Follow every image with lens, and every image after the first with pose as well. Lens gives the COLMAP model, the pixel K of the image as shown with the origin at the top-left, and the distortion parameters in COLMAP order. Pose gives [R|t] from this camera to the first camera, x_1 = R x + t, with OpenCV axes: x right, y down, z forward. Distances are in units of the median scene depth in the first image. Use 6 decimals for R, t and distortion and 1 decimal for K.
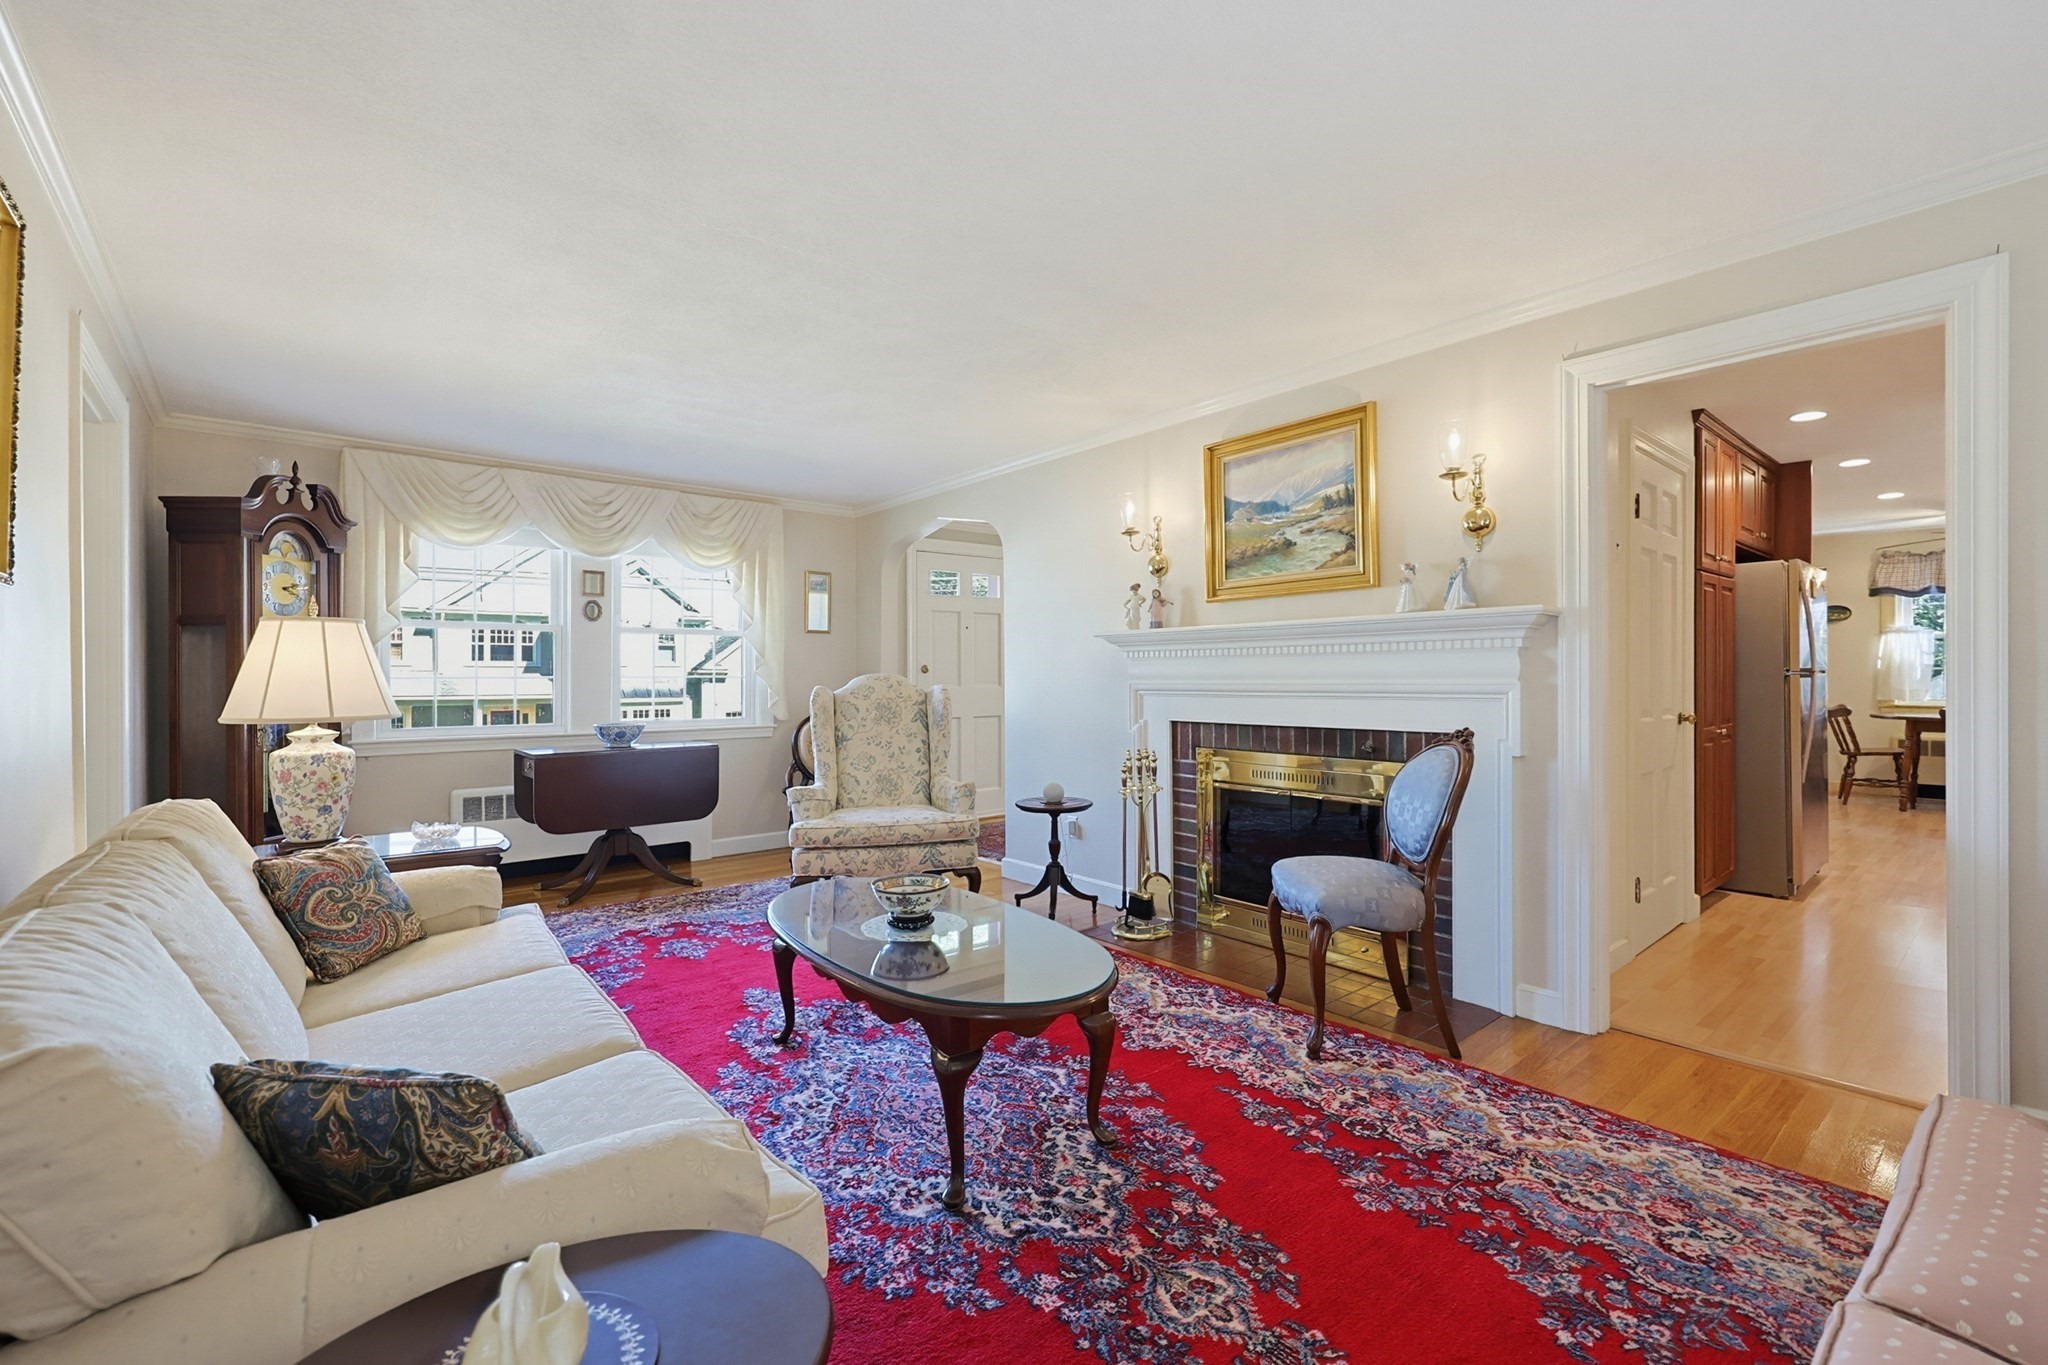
lens RADIAL K [[884.0, 0, 1028.7], [0, 884.0, 664.8], [0, 0, 1]] dist [-0.002676, 0.000039]
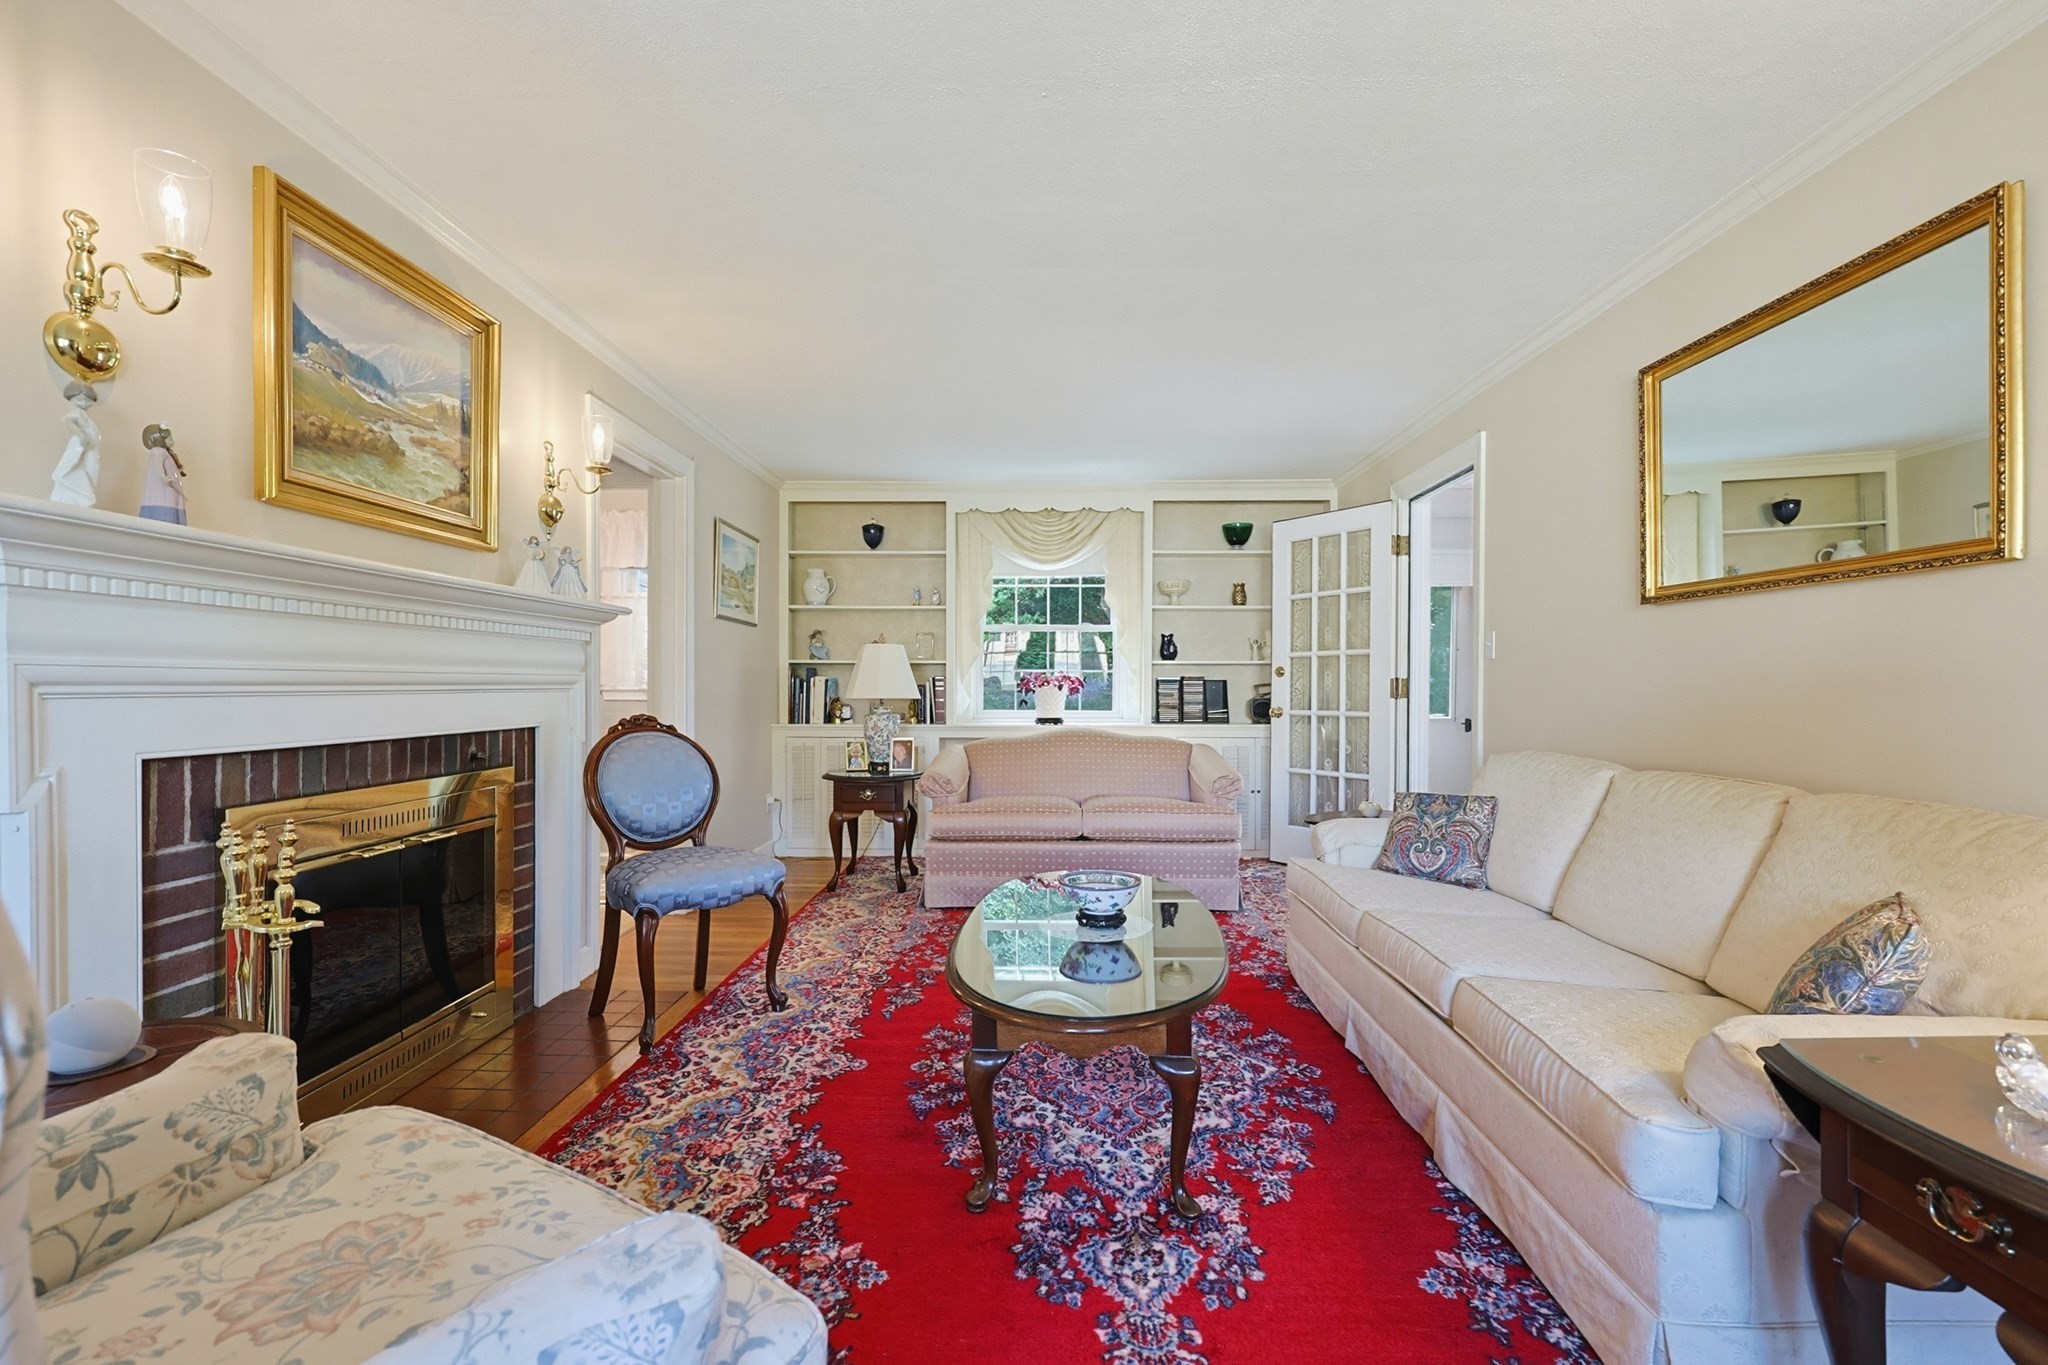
lens RADIAL K [[894.8, 0, 1048.9], [0, 894.8, 690.1], [0, 0, 1]] dist [-0.001080, 0.000066]
pose [[-0.772363, 0.001408, 0.635180, -0.574997], [-0.005445, 0.999946, -0.008837, 0.046301], [-0.635158, -0.010283, -0.772314, 1.465835]]
